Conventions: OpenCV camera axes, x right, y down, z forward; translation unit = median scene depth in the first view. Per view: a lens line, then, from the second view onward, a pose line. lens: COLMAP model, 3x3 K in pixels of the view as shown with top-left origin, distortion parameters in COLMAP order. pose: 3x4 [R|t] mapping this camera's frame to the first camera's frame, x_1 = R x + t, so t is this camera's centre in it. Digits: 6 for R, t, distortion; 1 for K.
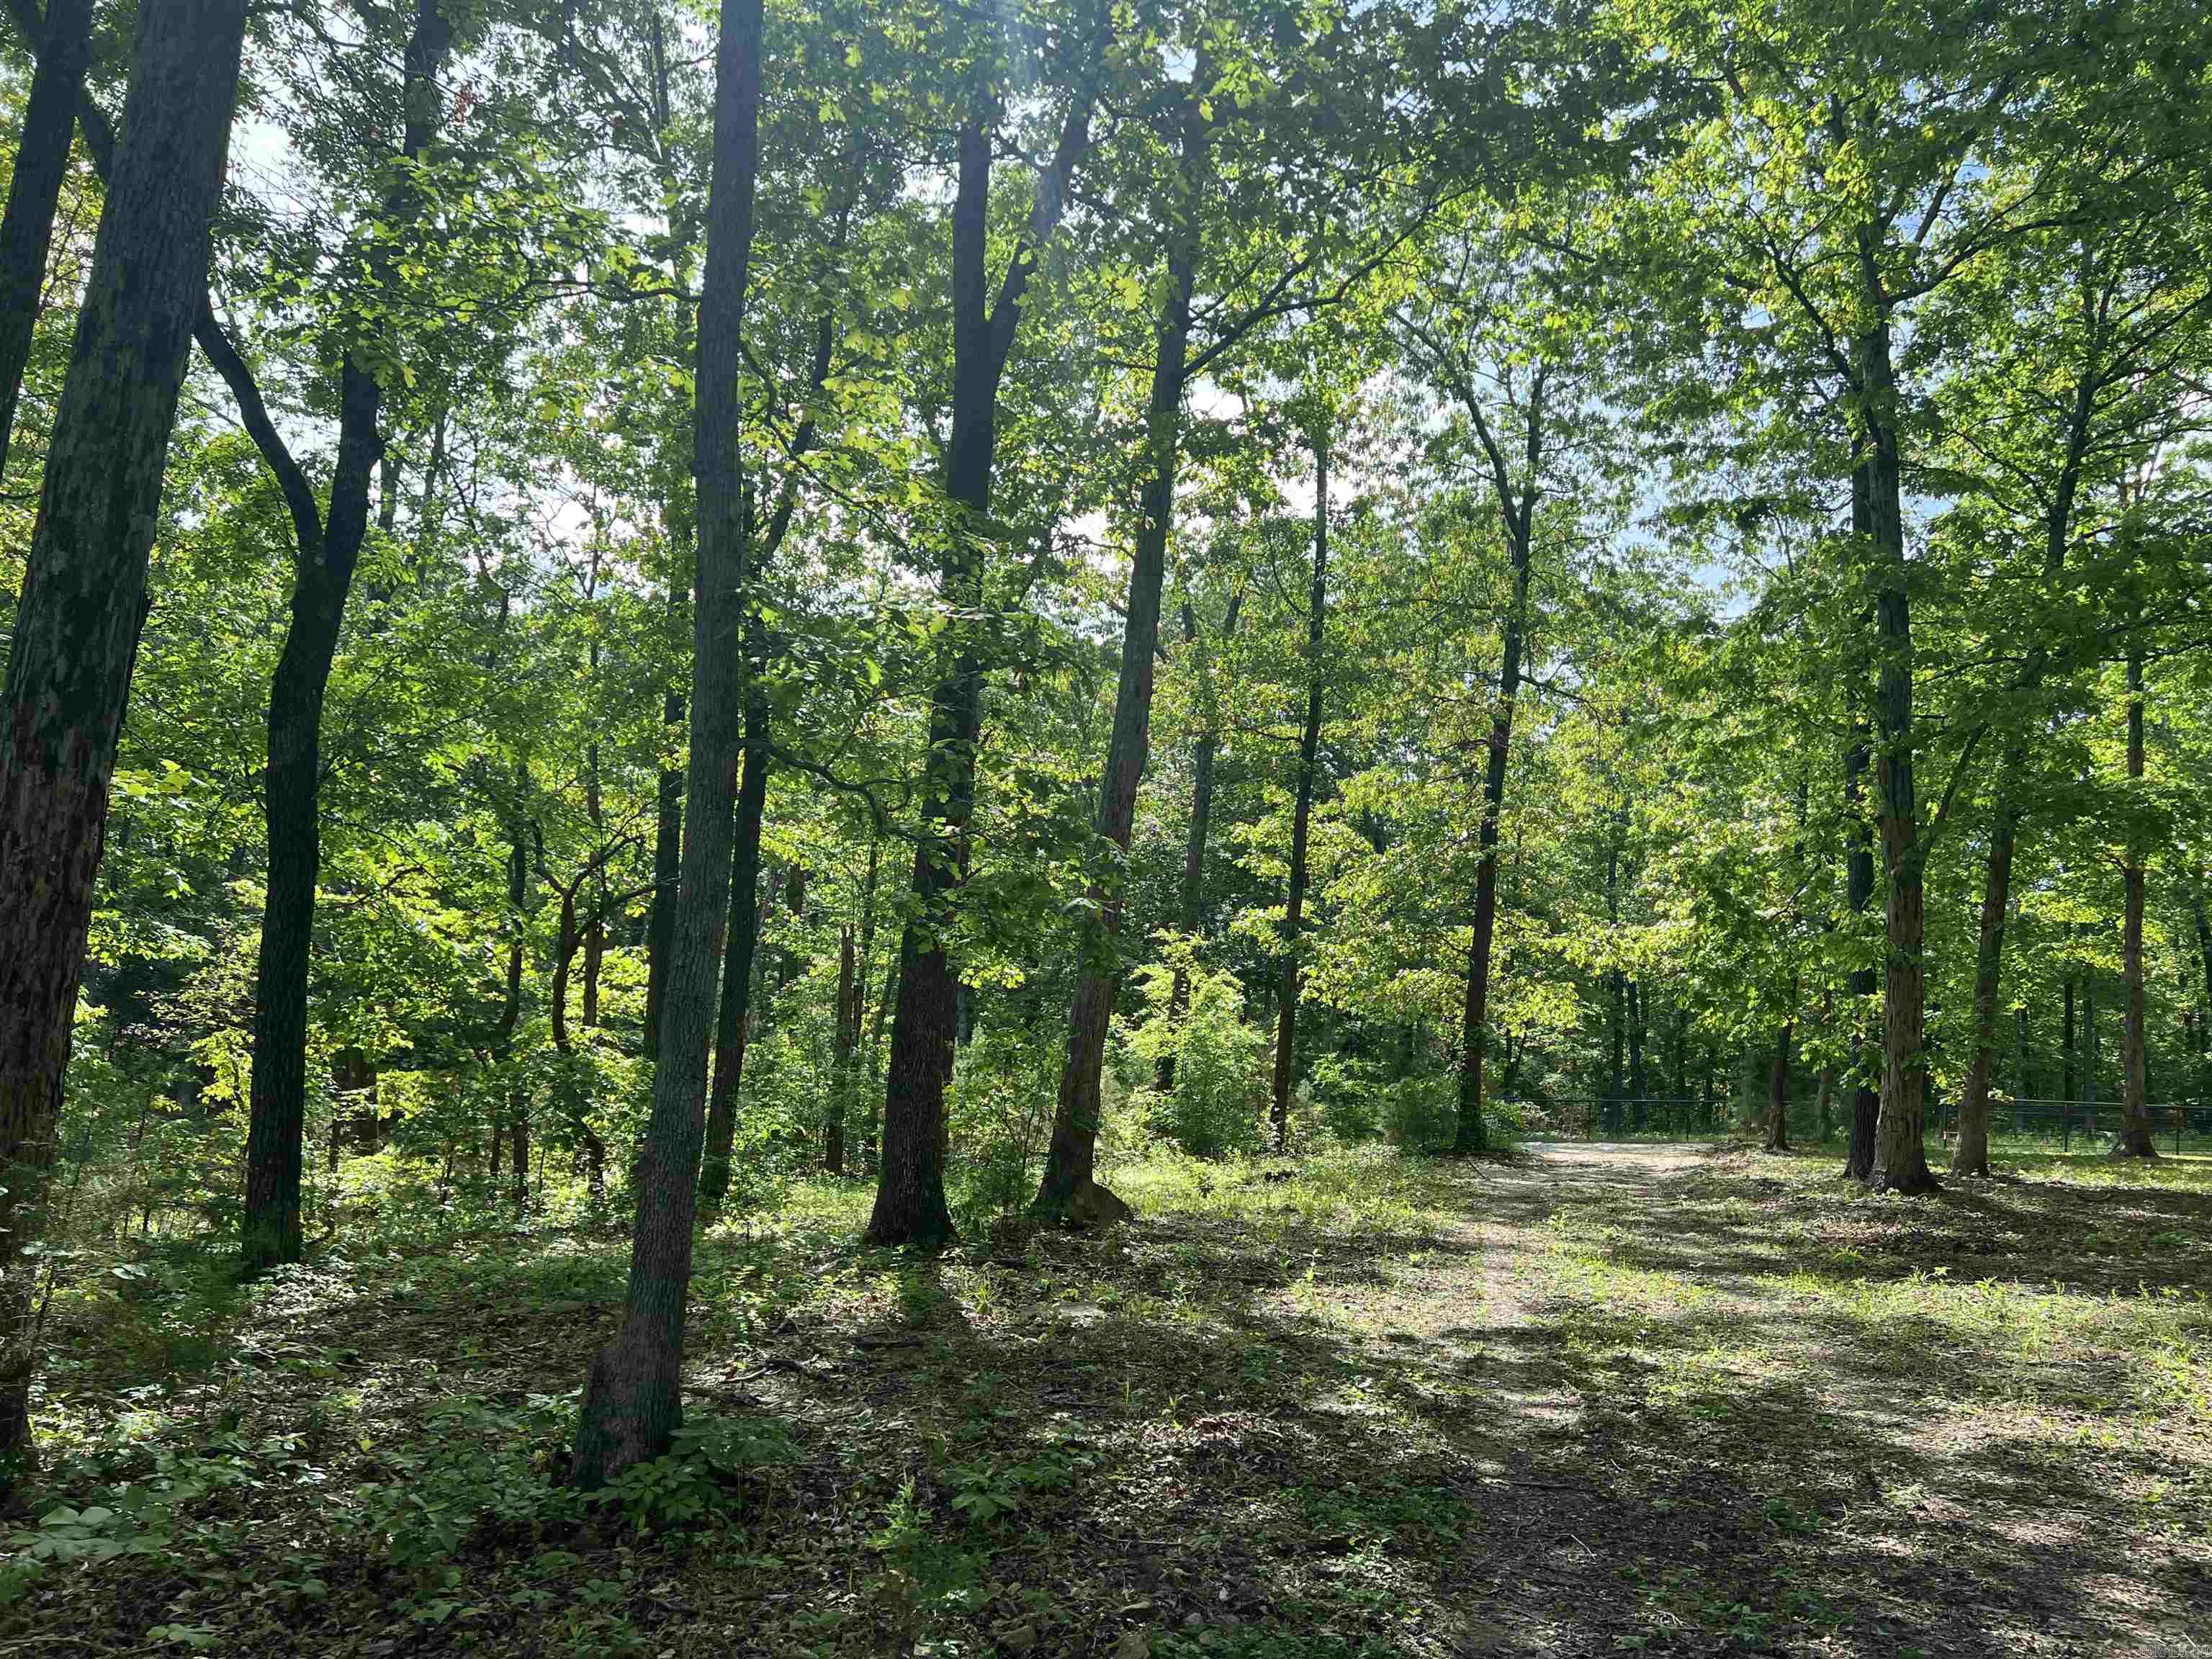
lens RADIAL K [[1639.4, 0, 1109.3], [0, 1639.4, 824.8], [0, 0, 1]] dist [0.062071, -0.070531]
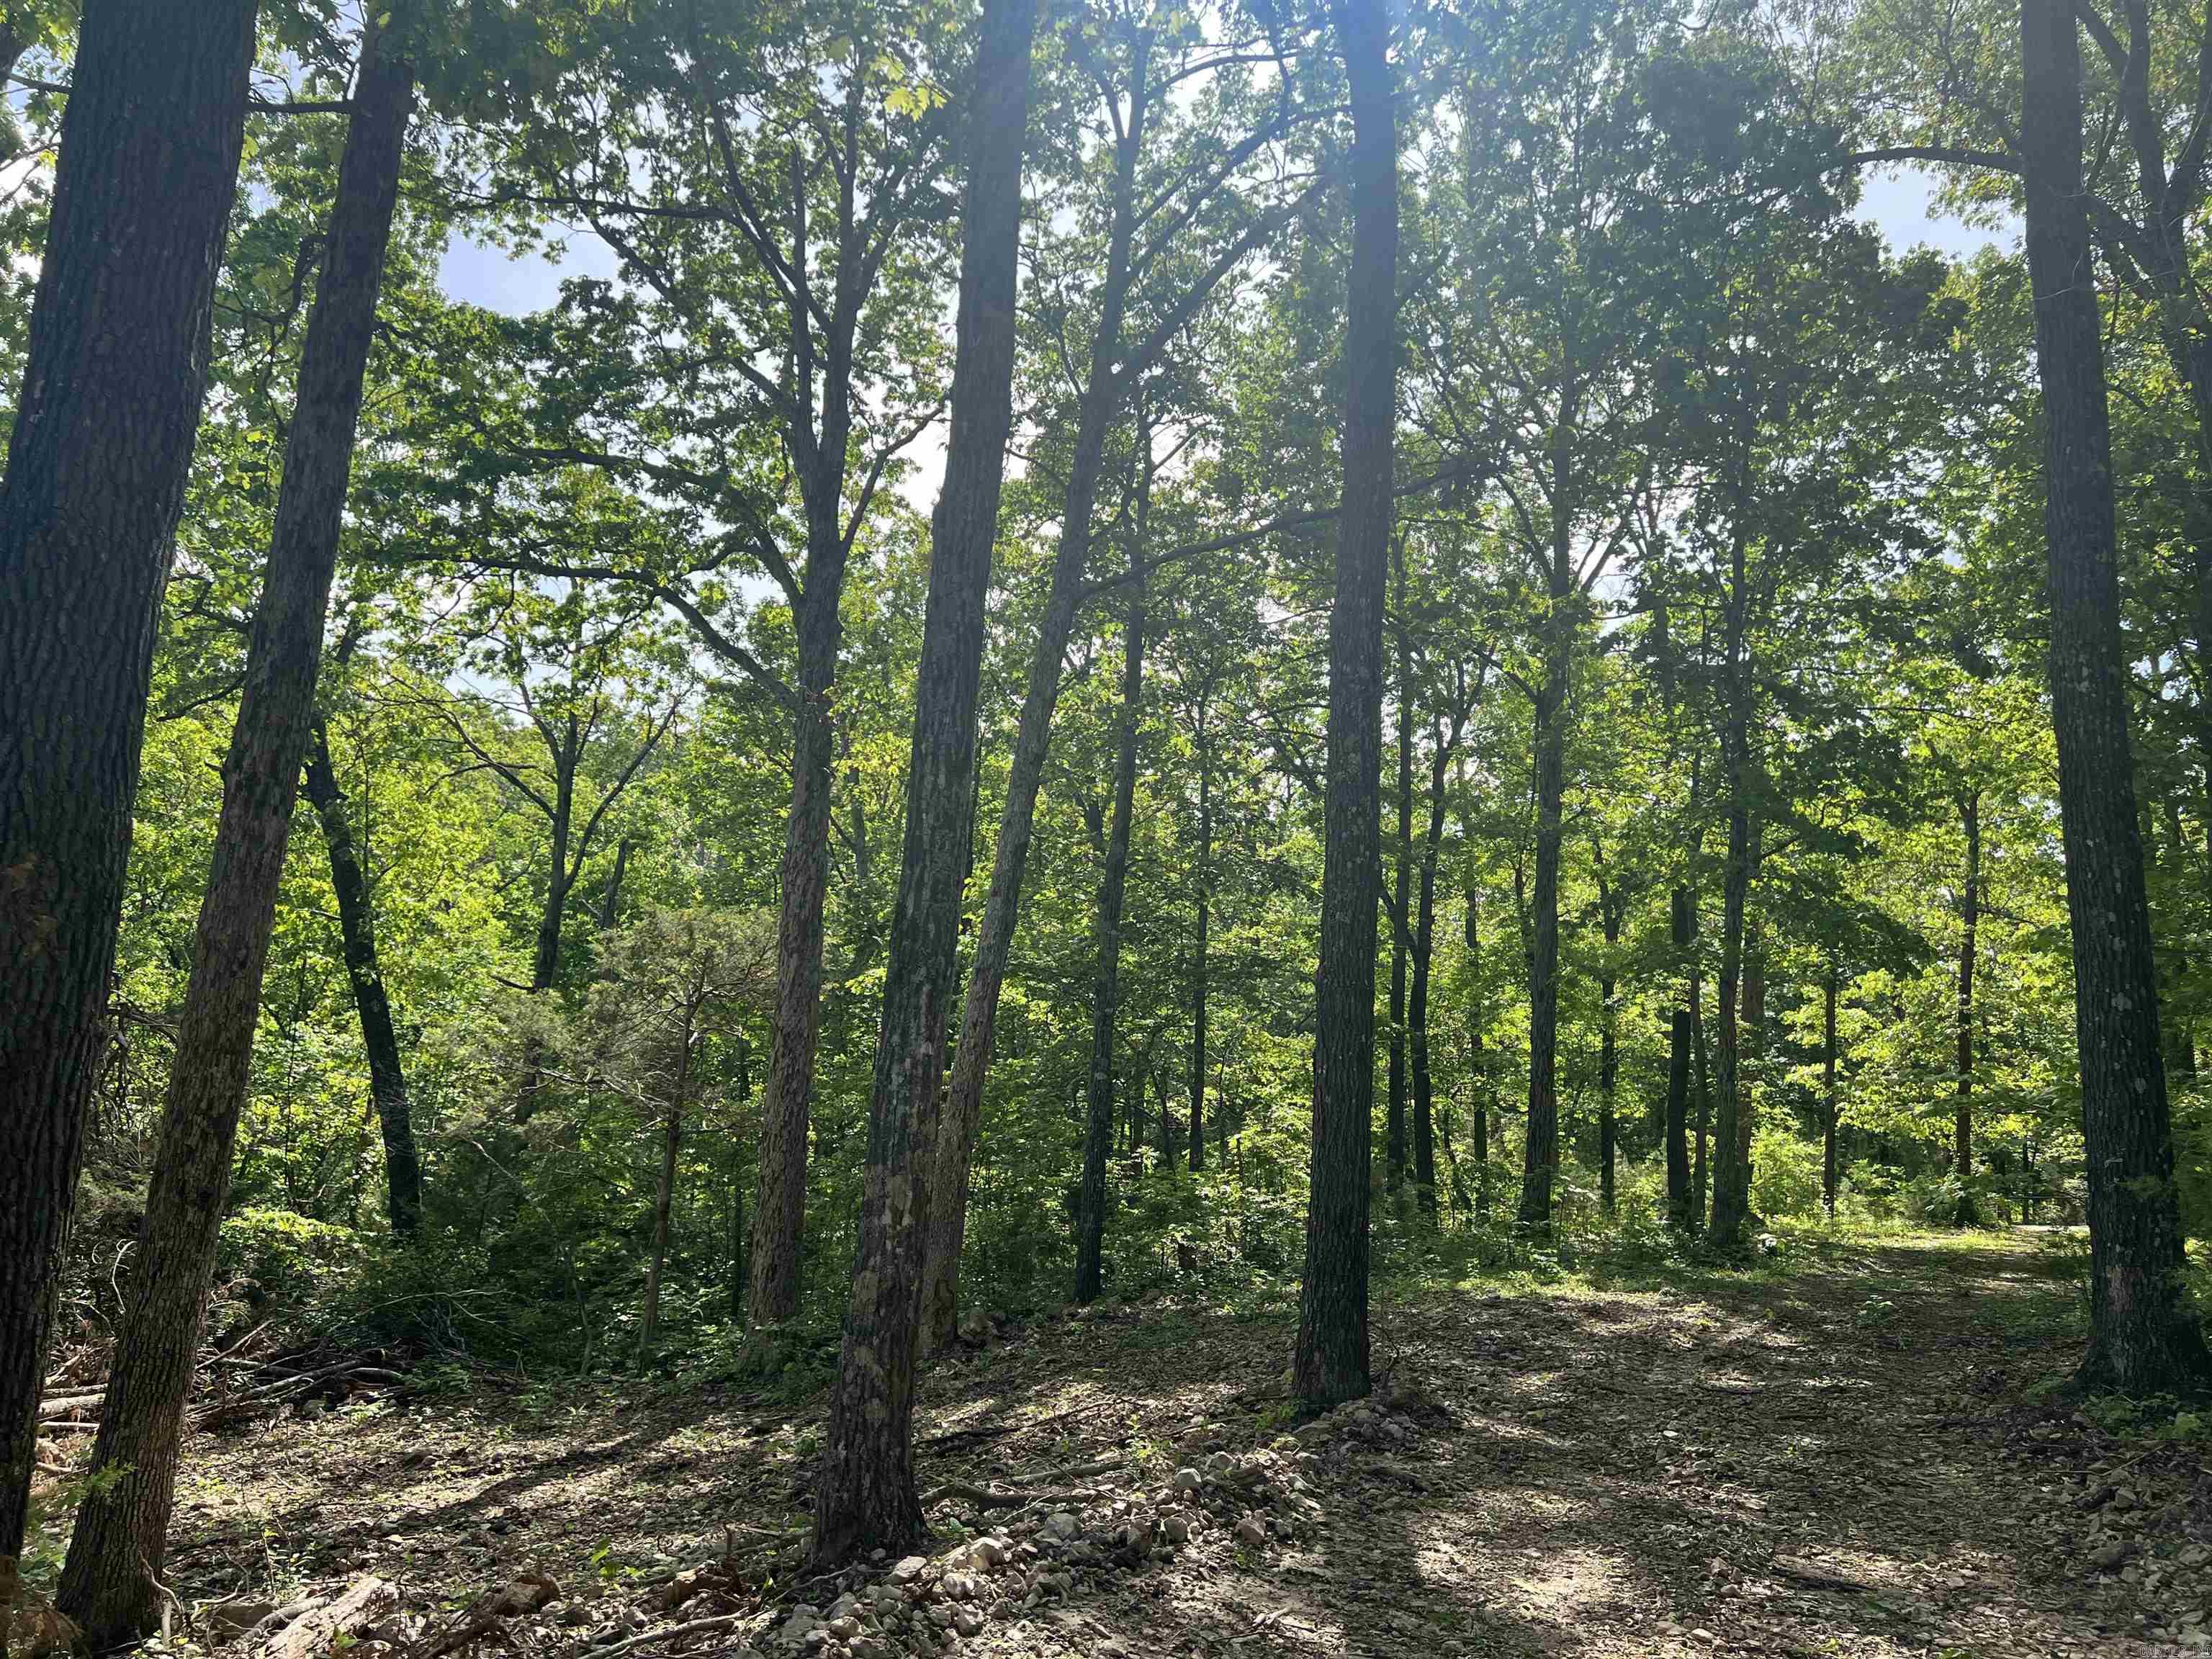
lens RADIAL K [[1639.4, 0, 1096.1], [0, 1639.4, 841.4], [0, 0, 1]] dist [0.062071, -0.070531]
pose [[0.957177, -0.057410, -0.283756, -0.093352], [0.041425, 0.997215, -0.062021, -0.090487], [0.286526, 0.047611, 0.956889, -0.693110]]
